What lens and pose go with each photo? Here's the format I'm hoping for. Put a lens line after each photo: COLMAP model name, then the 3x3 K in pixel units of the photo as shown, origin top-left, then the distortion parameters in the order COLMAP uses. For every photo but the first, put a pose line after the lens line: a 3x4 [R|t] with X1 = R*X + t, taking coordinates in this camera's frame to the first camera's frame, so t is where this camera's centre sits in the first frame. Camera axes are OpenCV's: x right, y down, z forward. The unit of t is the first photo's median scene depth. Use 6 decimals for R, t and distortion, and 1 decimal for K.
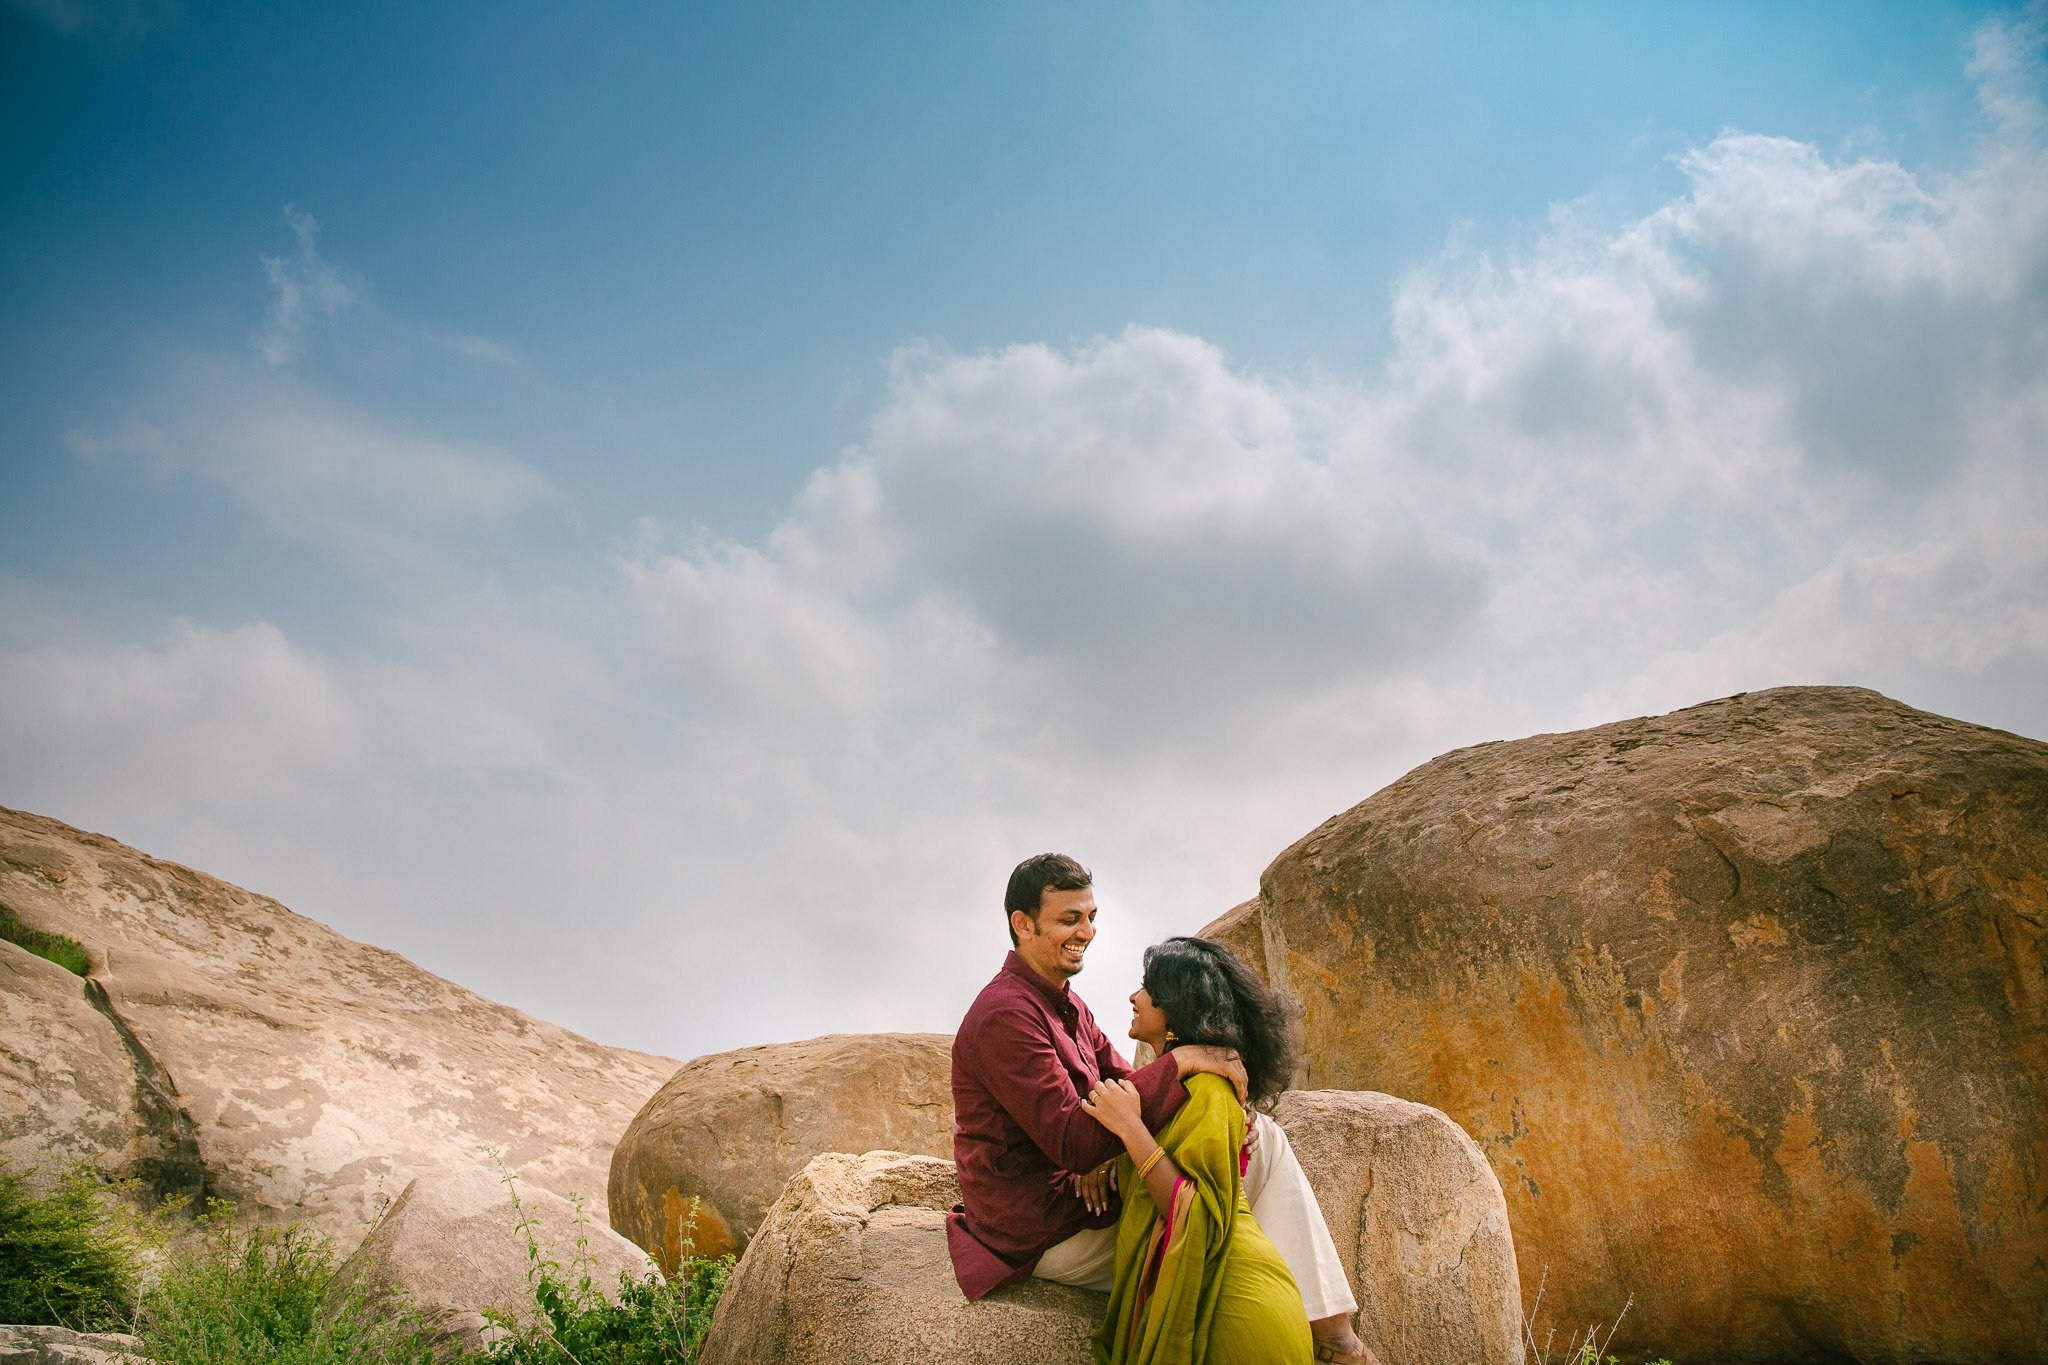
lens RADIAL K [[1412.5, 0, 1024.0], [0, 1412.5, 682.5], [0, 0, 1]] dist [-0.114044, 0.090873]
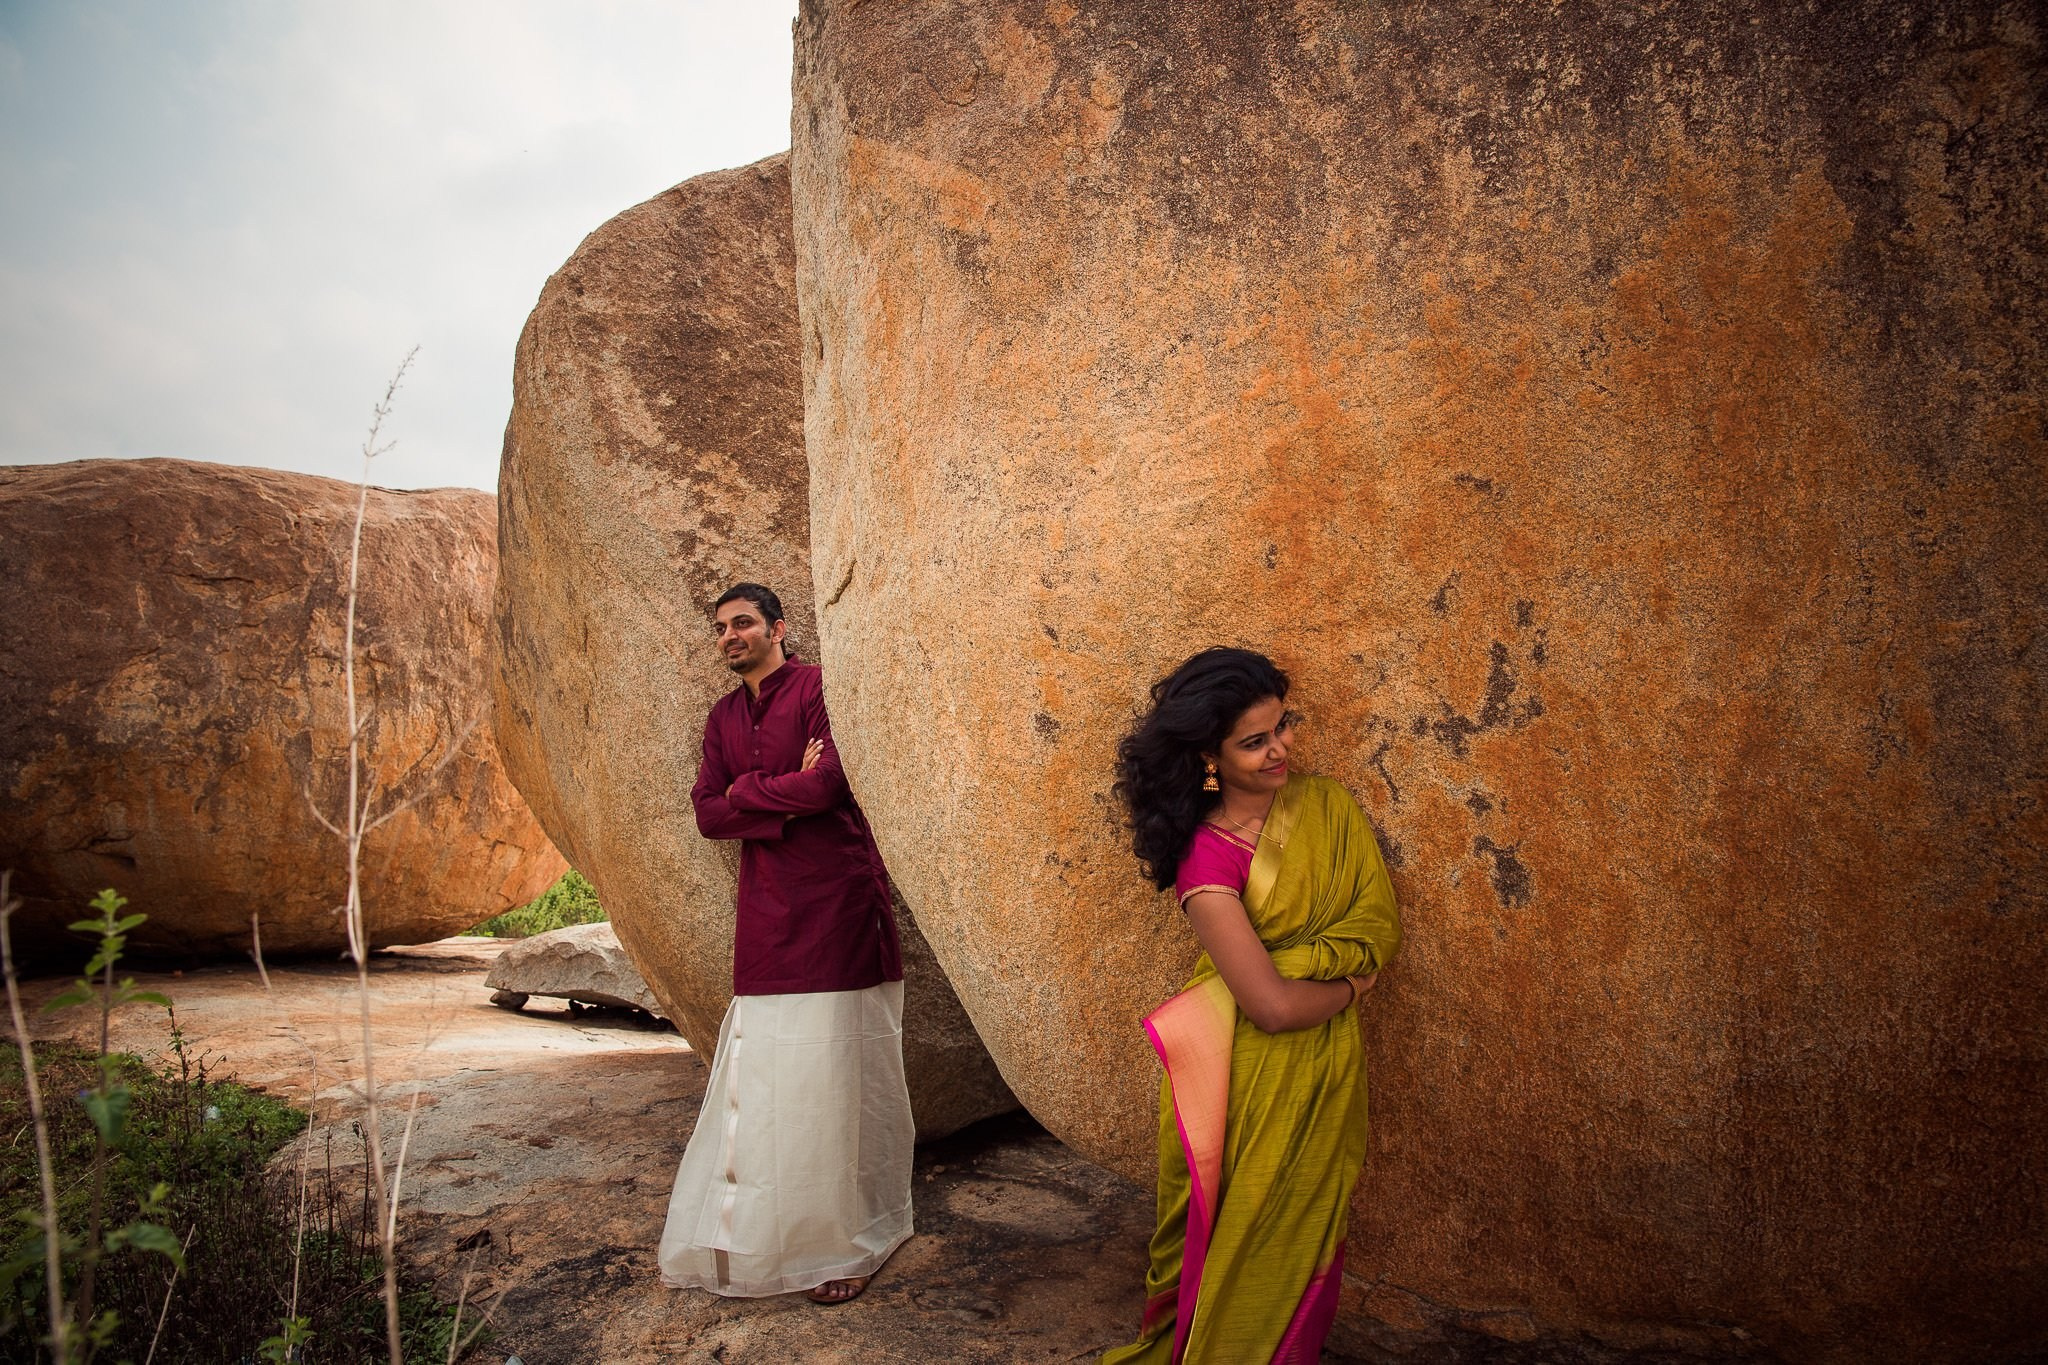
lens RADIAL K [[1412.5, 0, 1024.0], [0, 1412.5, 682.5], [0, 0, 1]] dist [-0.114044, 0.090873]
pose [[0.956503, 0.057728, 0.285953, 0.154370], [-0.145768, 0.943660, 0.297082, 0.229300], [-0.252693, -0.325843, 0.911028, 0.705130]]
